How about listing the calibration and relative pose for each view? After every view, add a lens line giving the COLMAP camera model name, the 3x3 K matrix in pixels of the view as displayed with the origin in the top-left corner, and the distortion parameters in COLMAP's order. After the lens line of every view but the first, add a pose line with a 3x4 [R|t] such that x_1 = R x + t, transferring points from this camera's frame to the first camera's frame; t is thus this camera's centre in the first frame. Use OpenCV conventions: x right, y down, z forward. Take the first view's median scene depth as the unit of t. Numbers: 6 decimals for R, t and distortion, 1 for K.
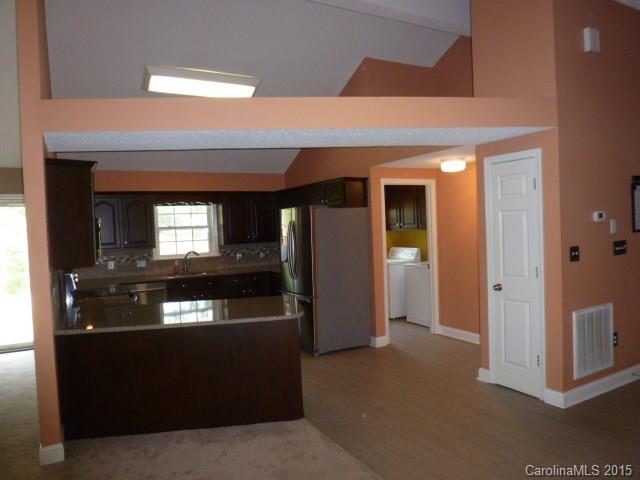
lens RADIAL K [[452.5, 0, 321.1], [0, 452.5, 242.0], [0, 0, 1]] dist [-0.060557, 0.000788]
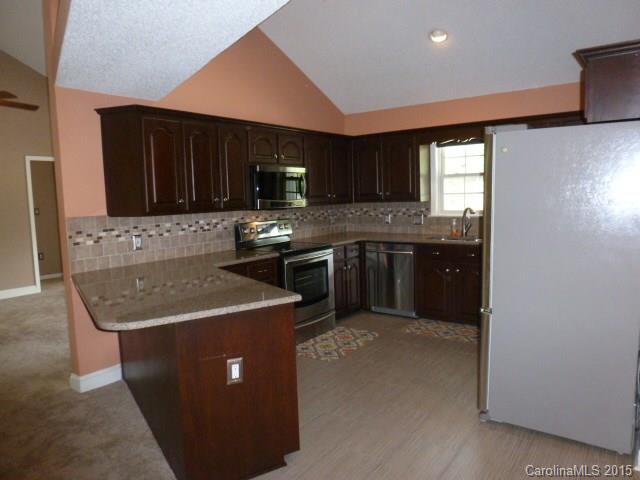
lens RADIAL K [[457.2, 0, 320.0], [0, 457.2, 240.0], [0, 0, 1]] dist [-0.055060, 0.006040]
pose [[0.424075, 0.117292, -0.898000, 0.312108], [-0.018990, 0.992511, 0.120669, -0.013558], [0.905428, -0.034120, 0.423126, 0.541678]]
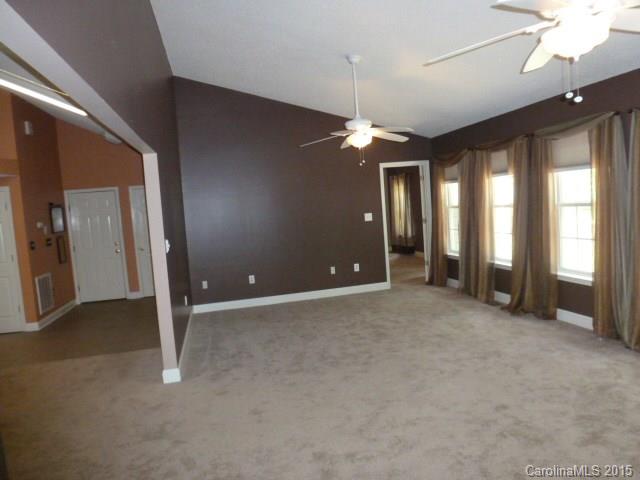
lens RADIAL K [[462.1, 0, 320.0], [0, 462.1, 240.0], [0, 0, 1]] dist [-0.001189, 0.000053]
pose [[0.259649, -0.053061, 0.964244, -0.557069], [0.097642, 0.994815, 0.028450, 0.037766], [-0.960754, 0.086763, 0.263484, -0.372404]]
